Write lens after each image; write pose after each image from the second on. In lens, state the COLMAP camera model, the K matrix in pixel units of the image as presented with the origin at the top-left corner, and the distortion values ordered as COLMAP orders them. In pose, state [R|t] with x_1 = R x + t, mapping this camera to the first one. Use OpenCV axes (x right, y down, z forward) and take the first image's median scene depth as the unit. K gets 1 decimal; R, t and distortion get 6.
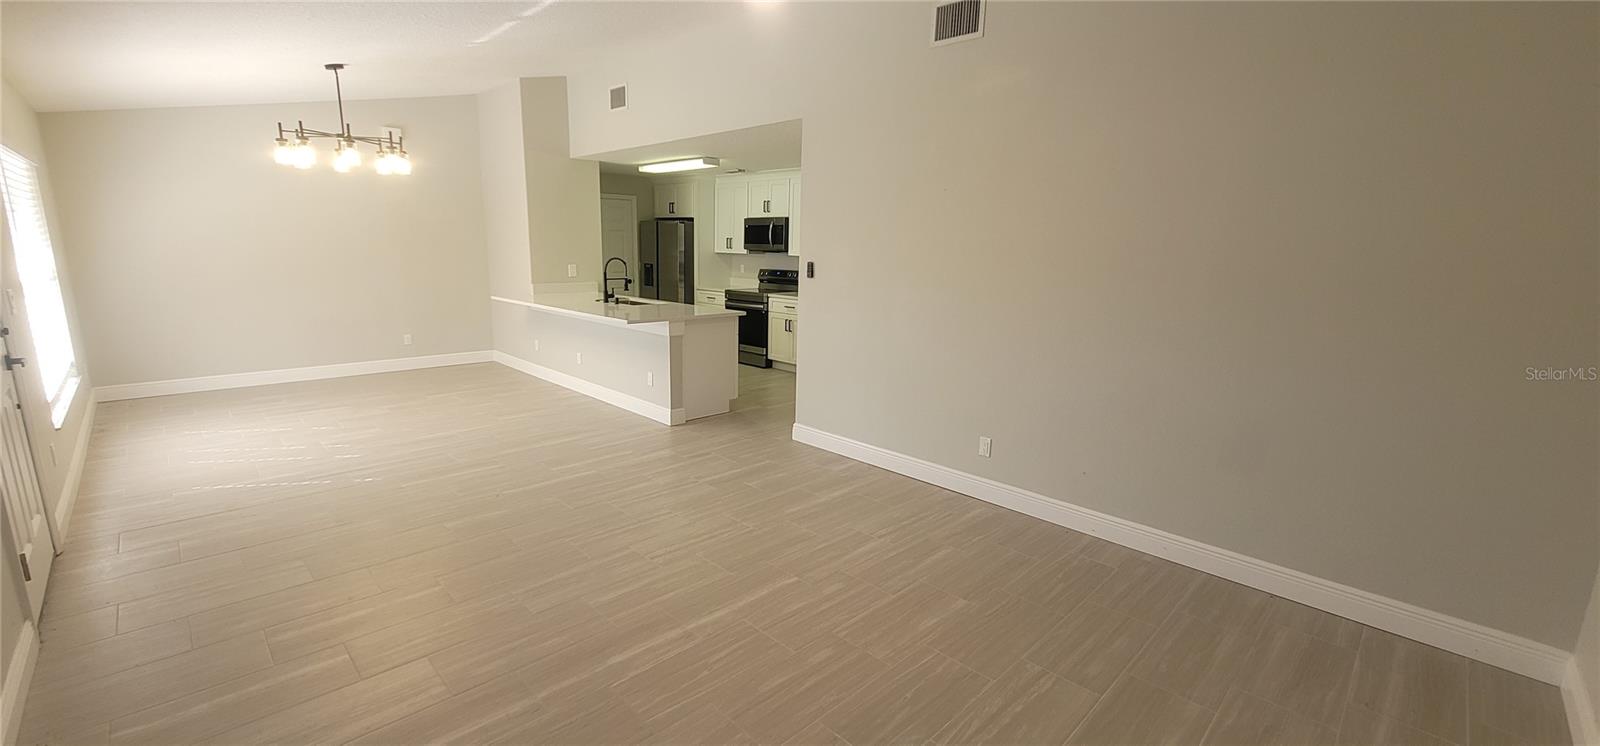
lens RADIAL K [[654.7, 0, 794.9], [0, 654.7, 376.1], [0, 0, 1]] dist [0.000405, 0.000208]
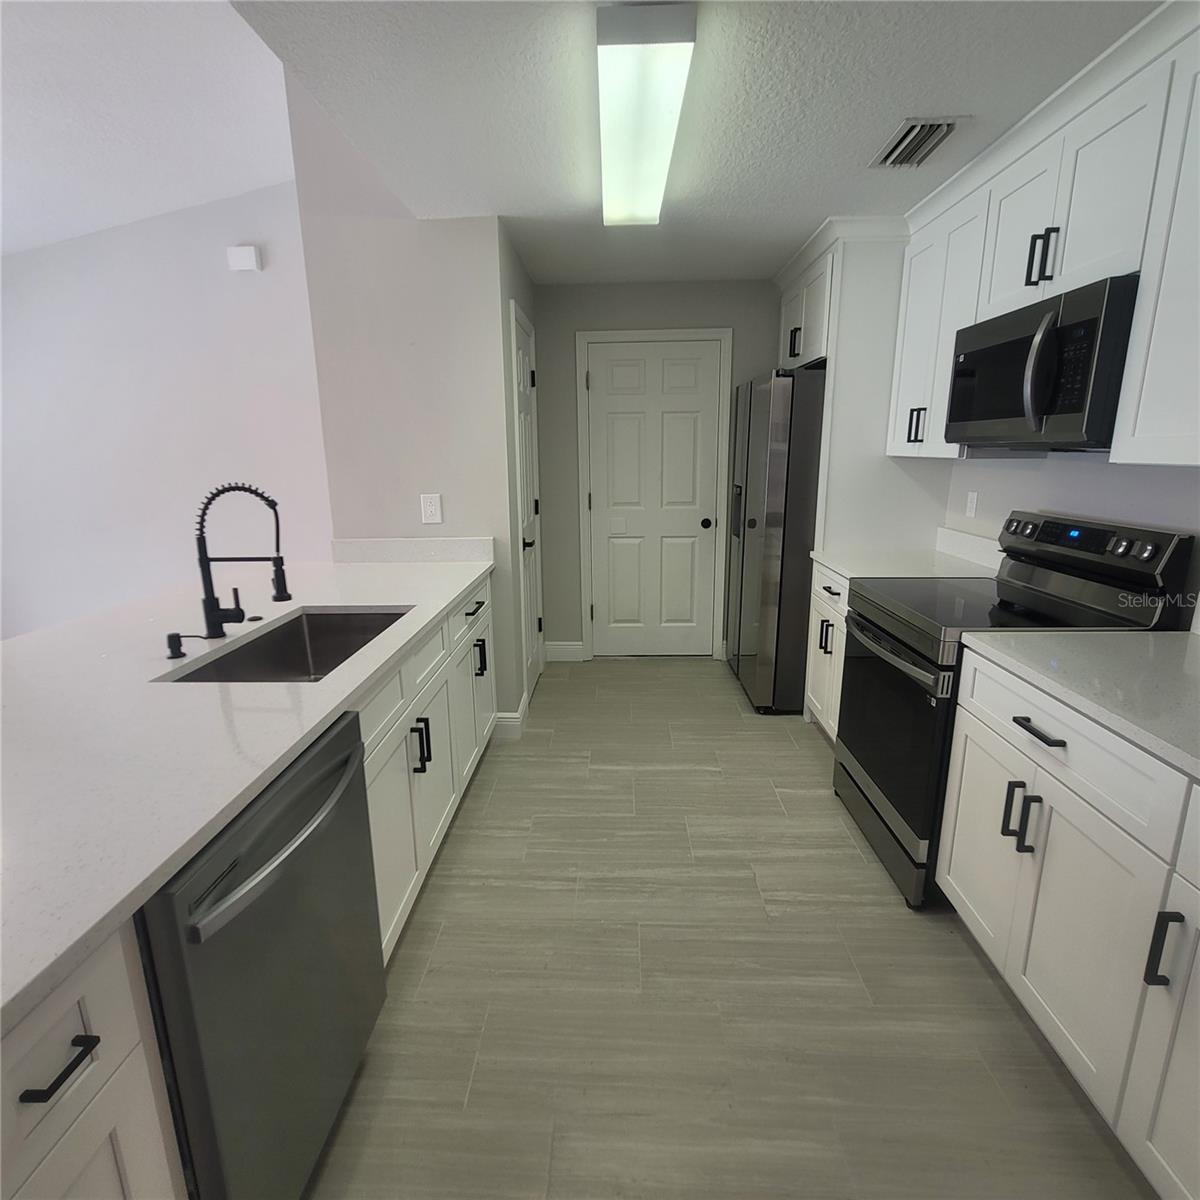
lens RADIAL K [[656.8, 0, 594.6], [0, 656.8, 605.5], [0, 0, 1]] dist [-0.003665, -0.000604]
pose [[0.687131, 0.139358, -0.713043, 0.033517], [-0.116467, 0.989867, 0.081227, -0.137993], [0.717137, 0.027233, 0.696400, 0.740396]]
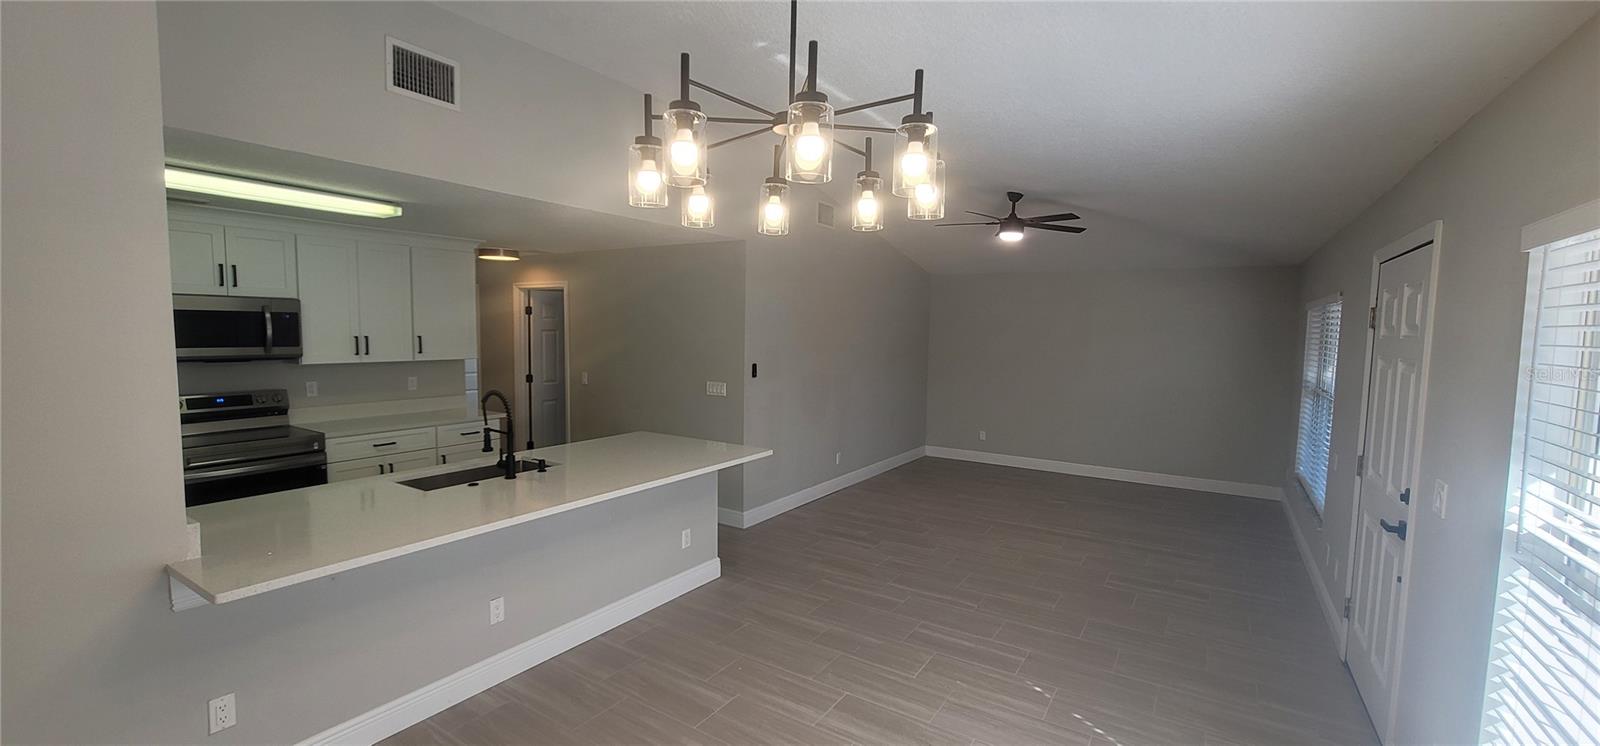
lens RADIAL K [[654.7, 0, 794.9], [0, 654.7, 376.1], [0, 0, 1]] dist [0.000405, 0.000208]
pose [[-0.224064, -0.102587, 0.969160, -0.669972], [0.167317, 0.975630, 0.141955, -0.184085], [-0.960104, 0.193964, -0.201439, 0.704387]]
